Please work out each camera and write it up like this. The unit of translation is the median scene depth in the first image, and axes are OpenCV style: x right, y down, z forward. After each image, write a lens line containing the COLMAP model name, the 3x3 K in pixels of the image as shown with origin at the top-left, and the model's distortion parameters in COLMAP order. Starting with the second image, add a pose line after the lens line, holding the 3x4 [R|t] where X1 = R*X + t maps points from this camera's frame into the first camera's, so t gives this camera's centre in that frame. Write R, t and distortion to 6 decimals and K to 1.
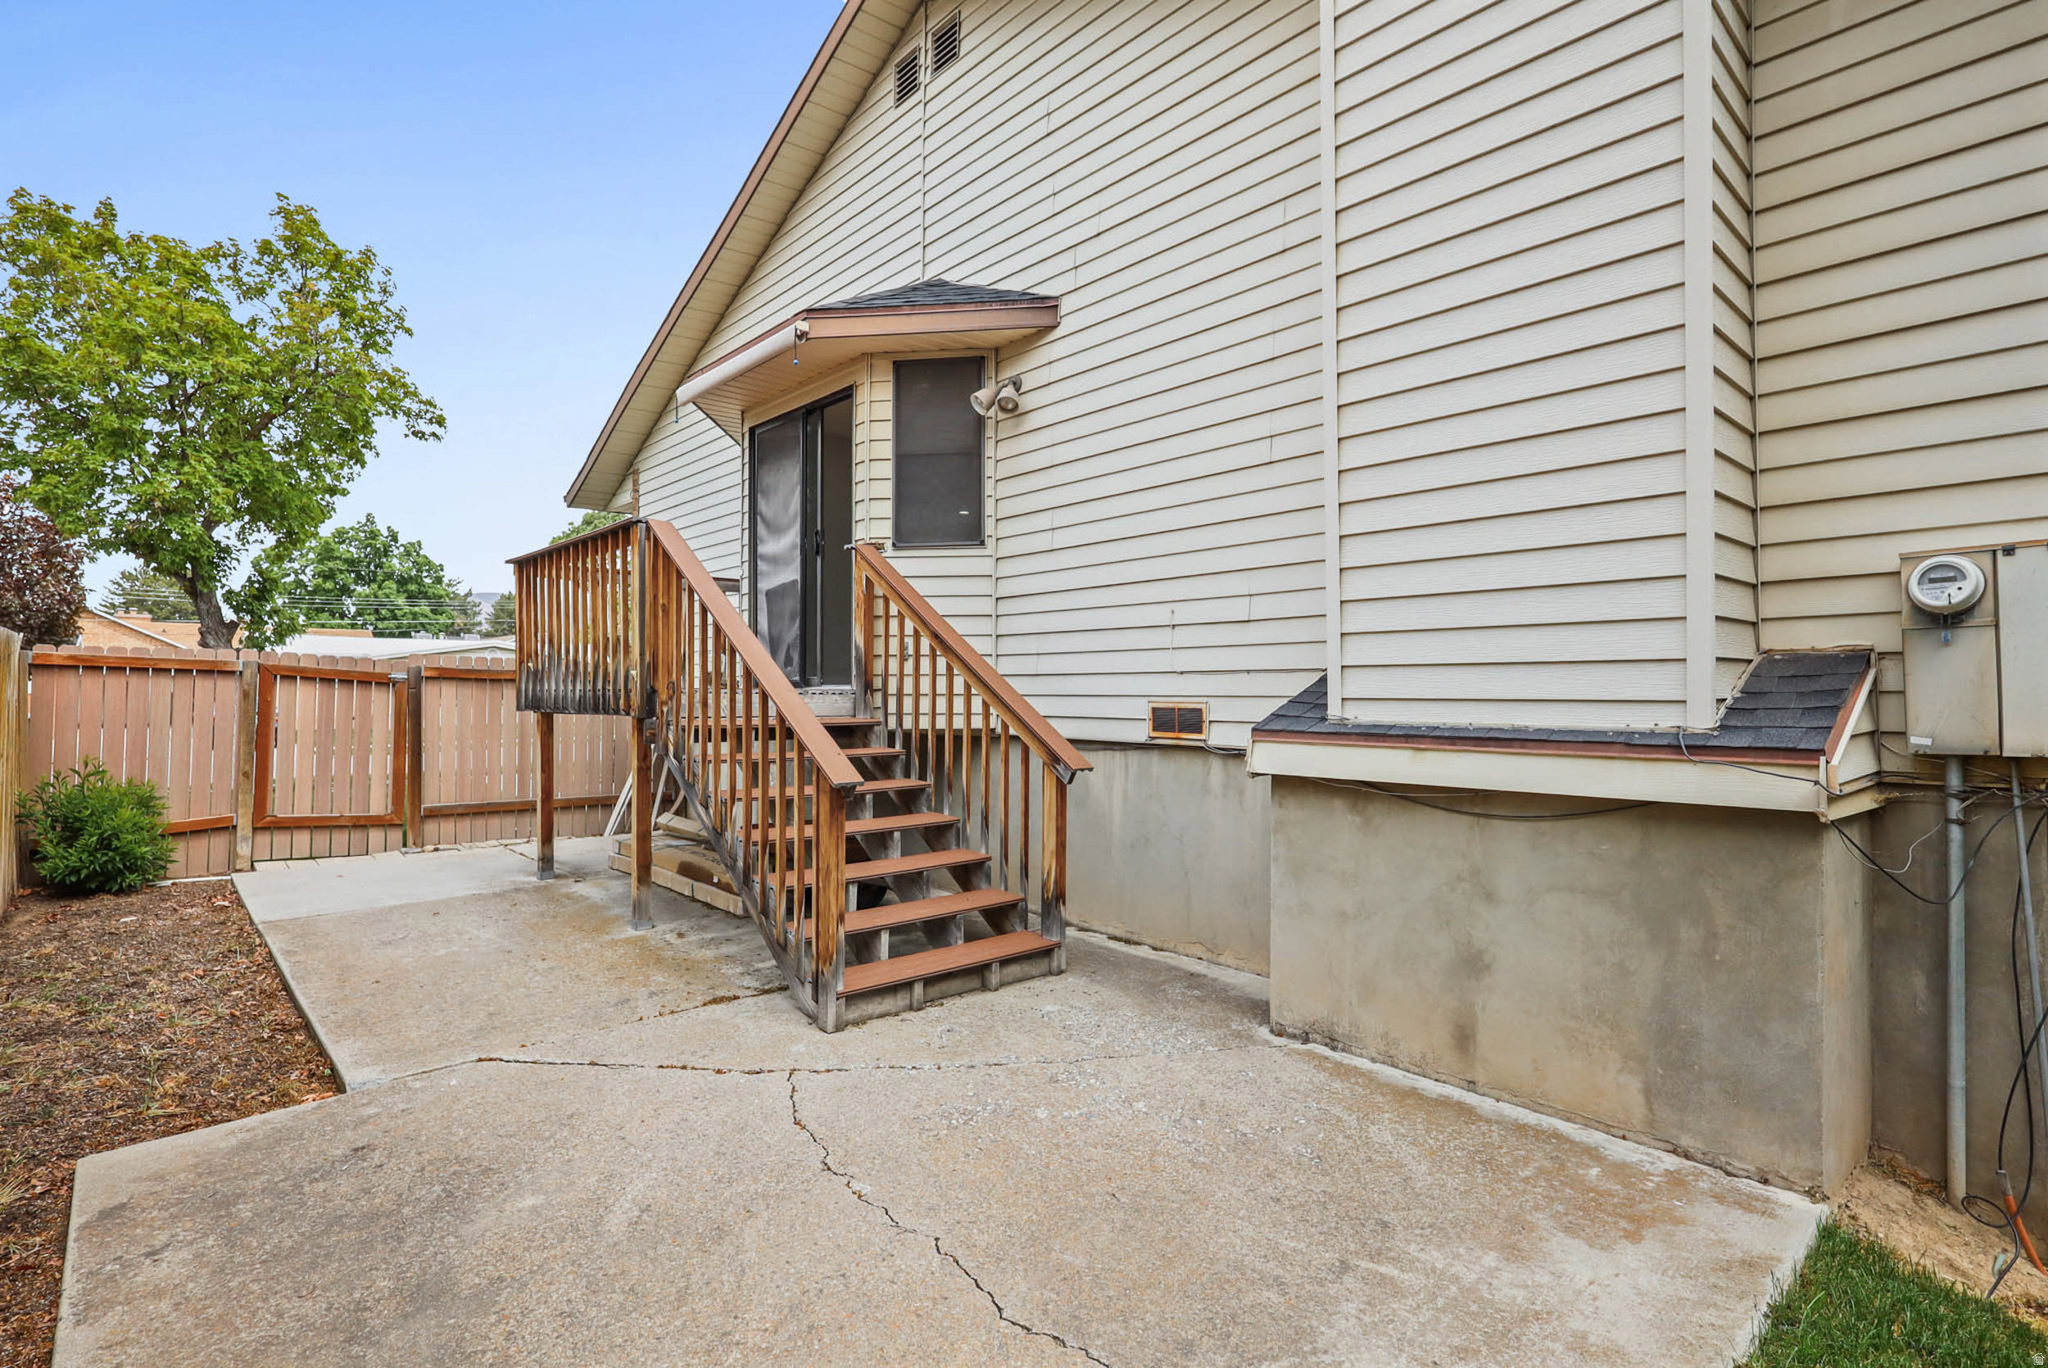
lens RADIAL K [[1032.0, 0, 1075.5], [0, 1032.0, 679.7], [0, 0, 1]] dist [0.001924, 0.005657]
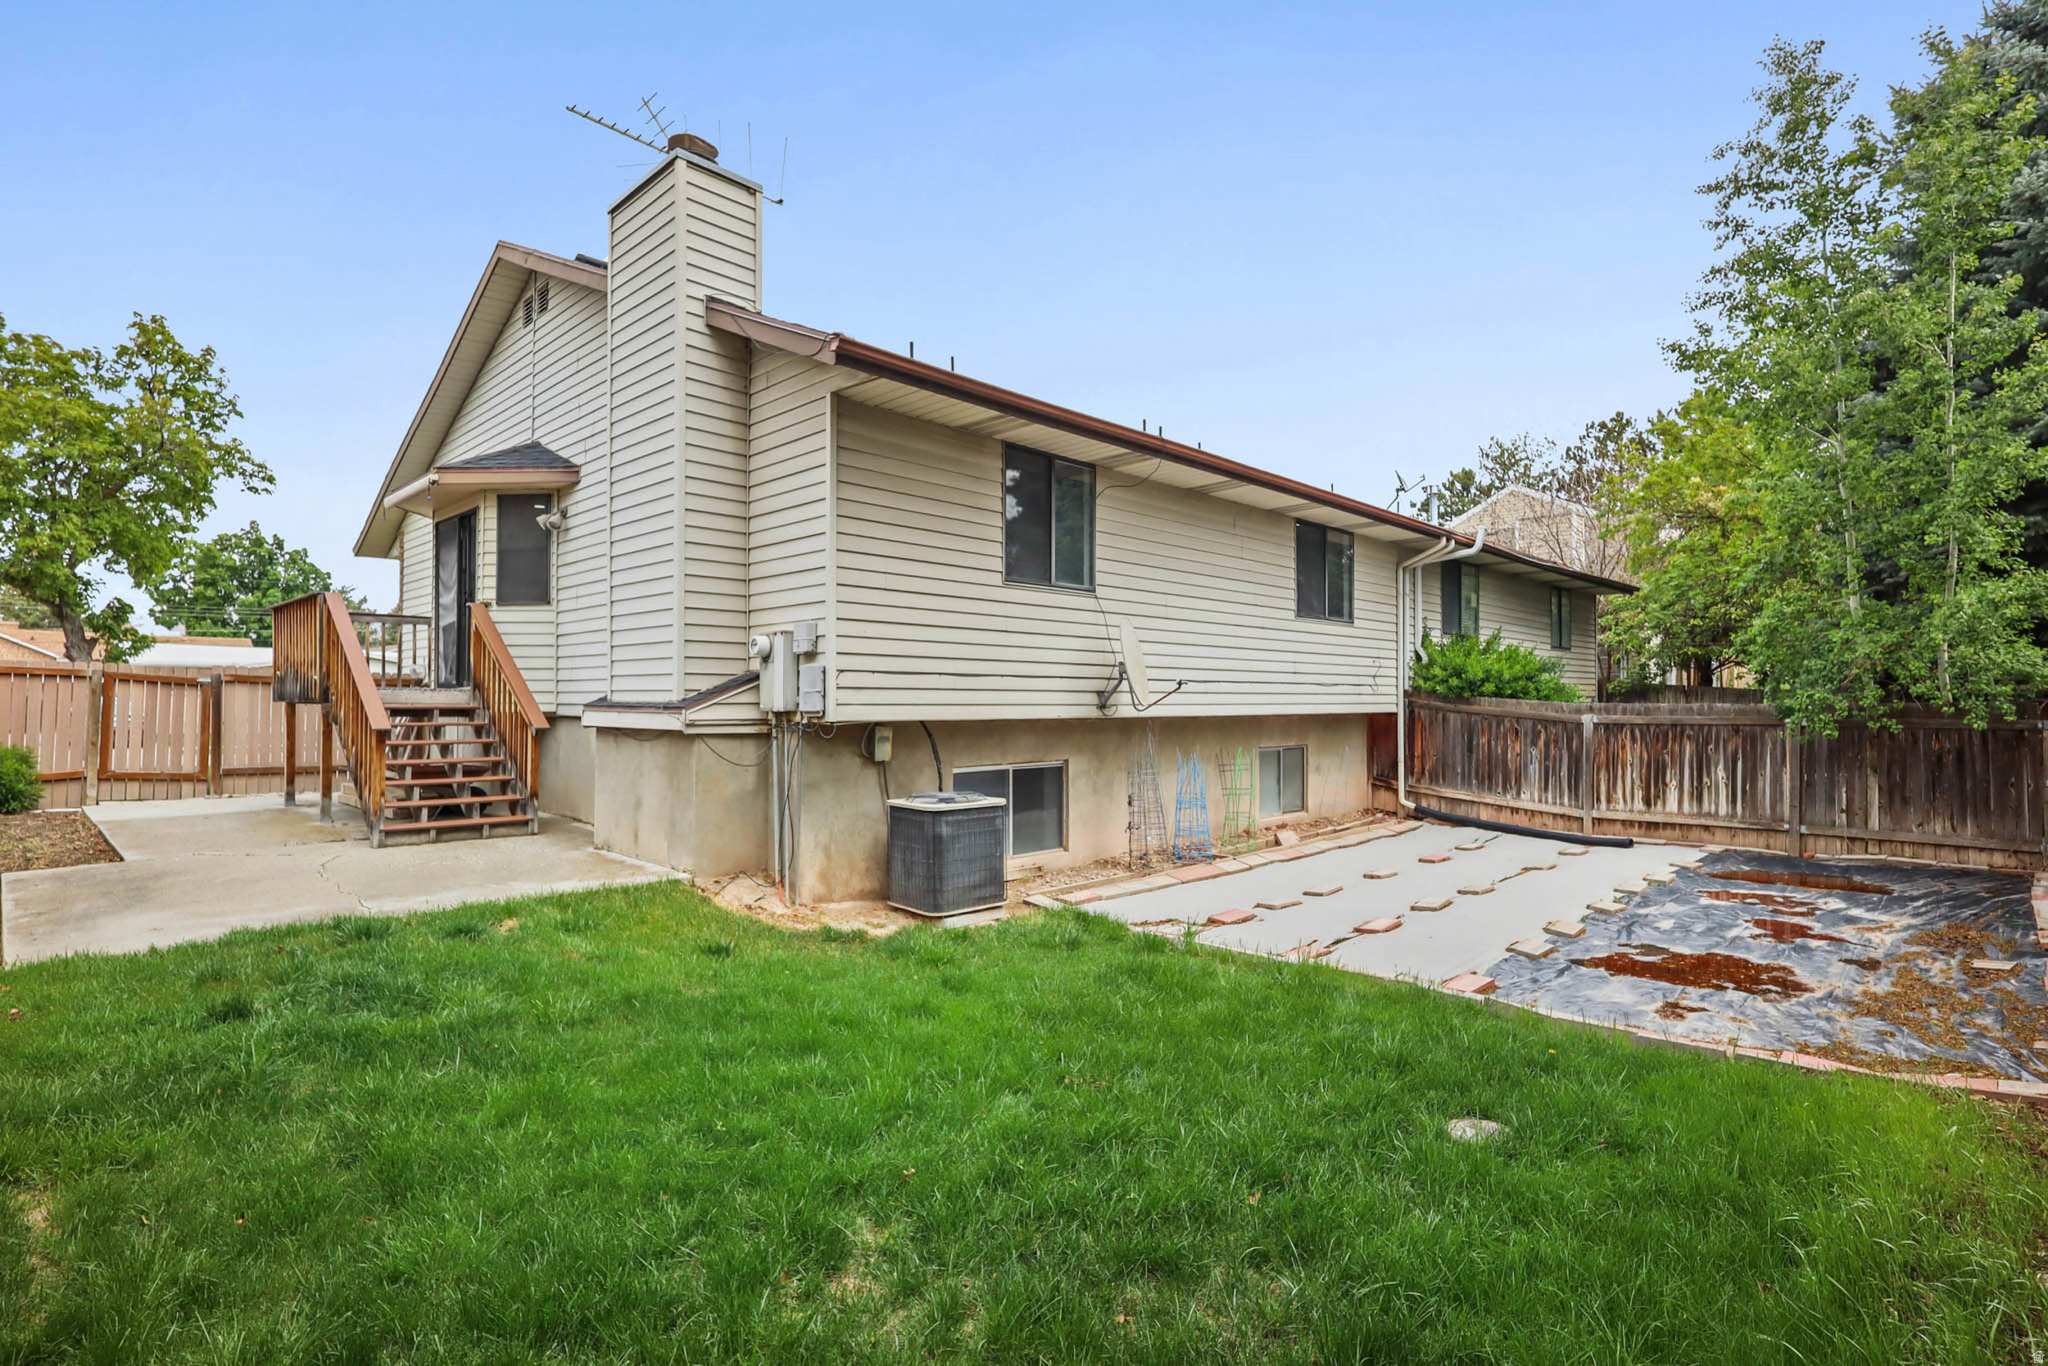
lens RADIAL K [[1032.0, 0, 1075.5], [0, 1032.0, 678.7], [0, 0, 1]] dist [0.001924, 0.005657]
pose [[0.997950, 0.001140, 0.063990, 0.533307], [-0.000673, 0.999973, -0.007321, 0.004513], [-0.063997, 0.007263, 0.997924, -0.607149]]
